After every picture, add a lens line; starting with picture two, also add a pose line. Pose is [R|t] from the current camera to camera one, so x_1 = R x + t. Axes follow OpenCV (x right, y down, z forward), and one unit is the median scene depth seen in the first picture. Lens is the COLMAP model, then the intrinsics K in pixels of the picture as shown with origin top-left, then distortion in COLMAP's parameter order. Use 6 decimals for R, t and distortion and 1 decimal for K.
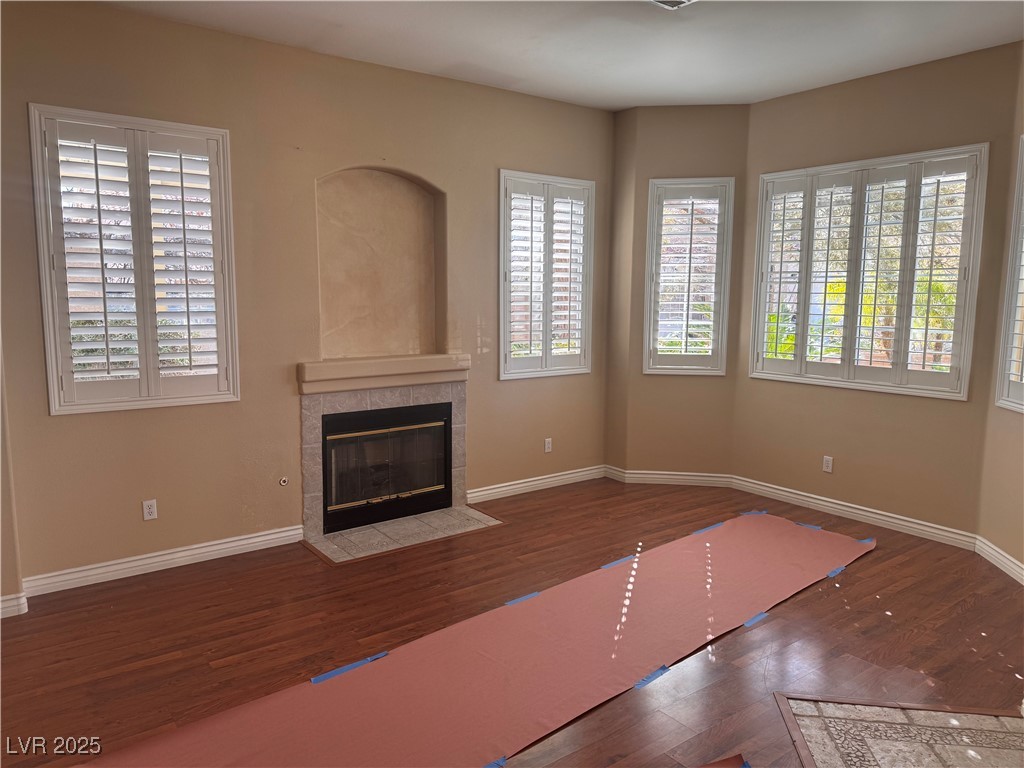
lens RADIAL K [[720.2, 0, 518.0], [0, 720.2, 387.6], [0, 0, 1]] dist [0.080626, -0.109818]
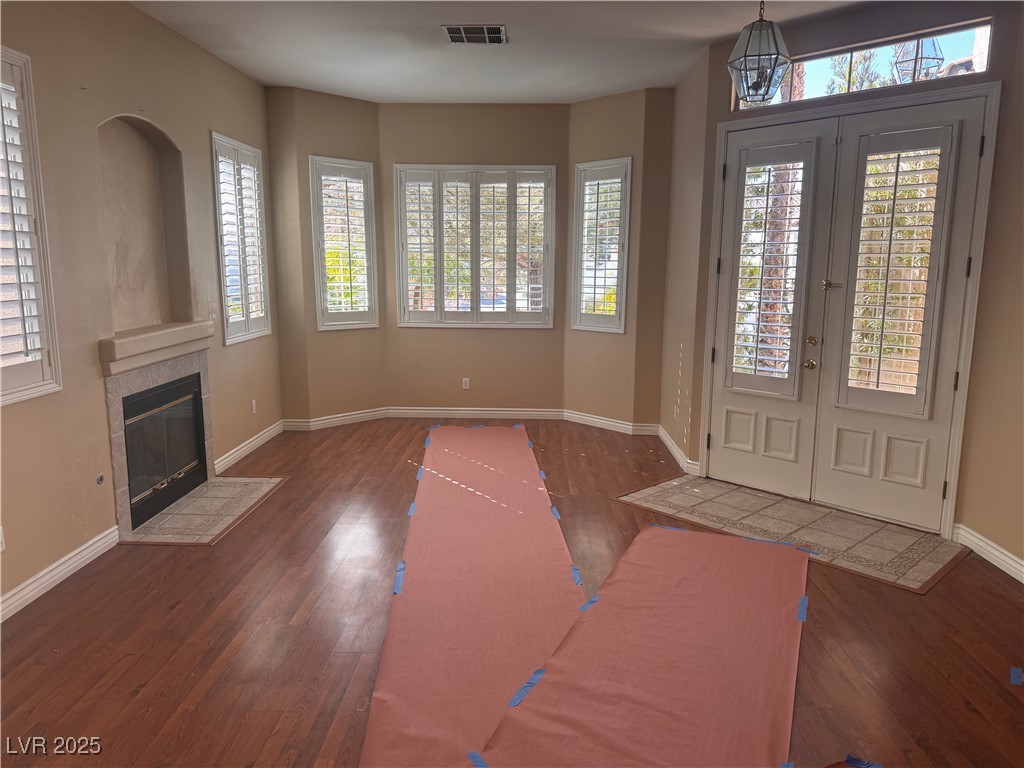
lens RADIAL K [[721.7, 0, 514.6], [0, 721.7, 387.1], [0, 0, 1]] dist [0.133553, -0.211514]
pose [[0.616592, -0.136160, 0.775419, -0.618700], [0.099932, 0.990500, 0.094464, -0.010977], [-0.780915, 0.019243, 0.624341, 0.065414]]
